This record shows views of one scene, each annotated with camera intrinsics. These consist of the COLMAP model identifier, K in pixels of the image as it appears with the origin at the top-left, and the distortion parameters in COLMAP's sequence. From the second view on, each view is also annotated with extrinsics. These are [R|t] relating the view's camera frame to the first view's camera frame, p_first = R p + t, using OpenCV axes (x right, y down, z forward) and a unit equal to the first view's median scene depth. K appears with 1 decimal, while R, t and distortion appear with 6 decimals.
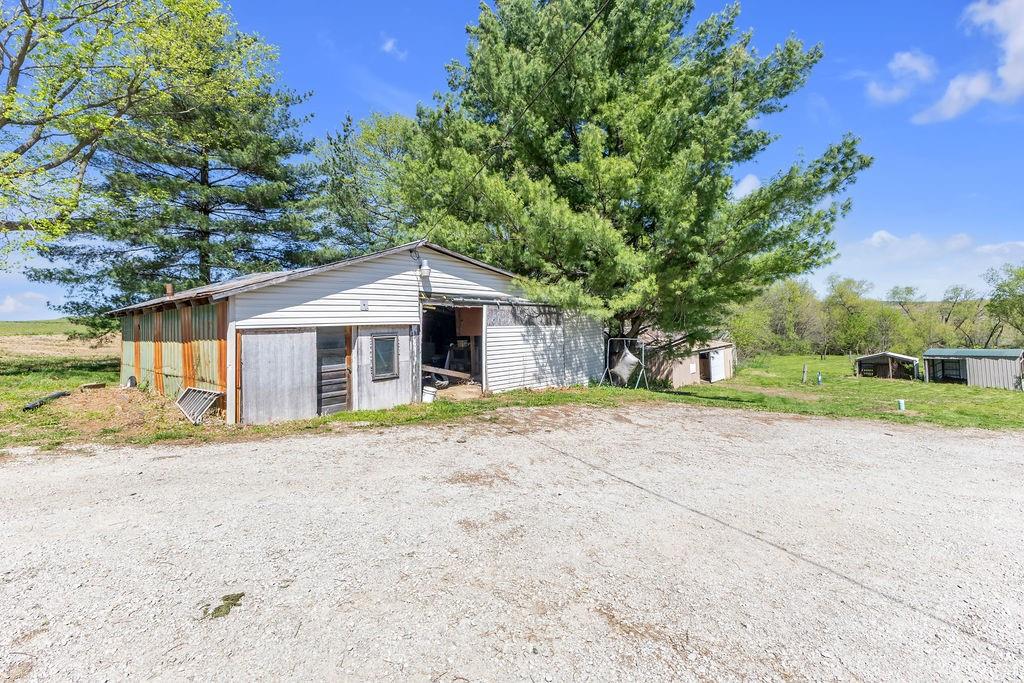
lens RADIAL K [[445.3, 0, 515.2], [0, 445.3, 335.4], [0, 0, 1]] dist [-0.004918, -0.000816]
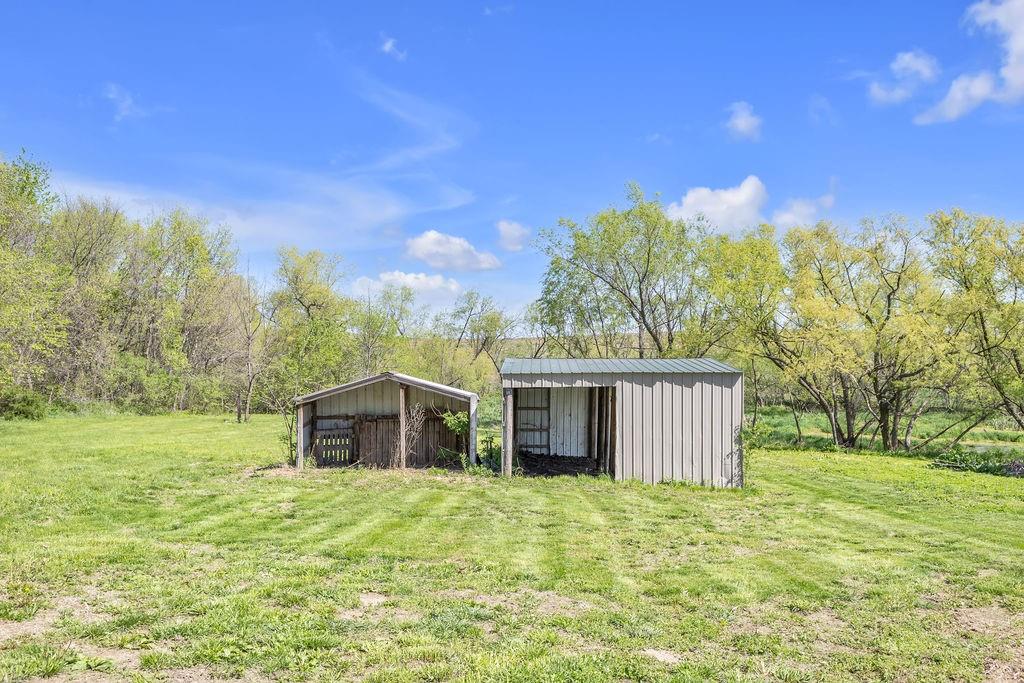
lens RADIAL K [[868.6, 0, 510.1], [0, 868.6, 344.9], [0, 0, 1]] dist [0.001826, 0.001262]
pose [[0.653372, 0.049947, 0.755387, 0.511398], [-0.007760, 0.998211, -0.059292, 0.055702], [-0.756997, 0.032878, 0.652591, 0.632826]]
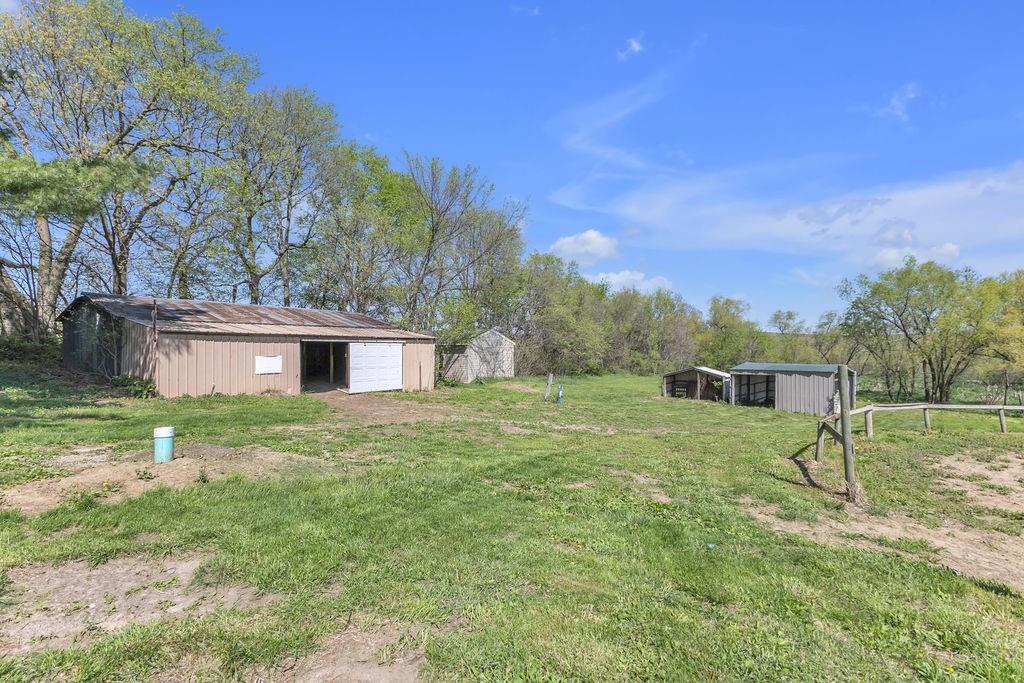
lens RADIAL K [[445.3, 0, 504.7], [0, 445.3, 346.5], [0, 0, 1]] dist [-0.004918, -0.000816]
pose [[0.993172, 0.036975, 0.110647, 0.430476], [-0.034365, 0.999087, -0.025398, 0.036520], [-0.111485, 0.021422, 0.993535, 0.268242]]
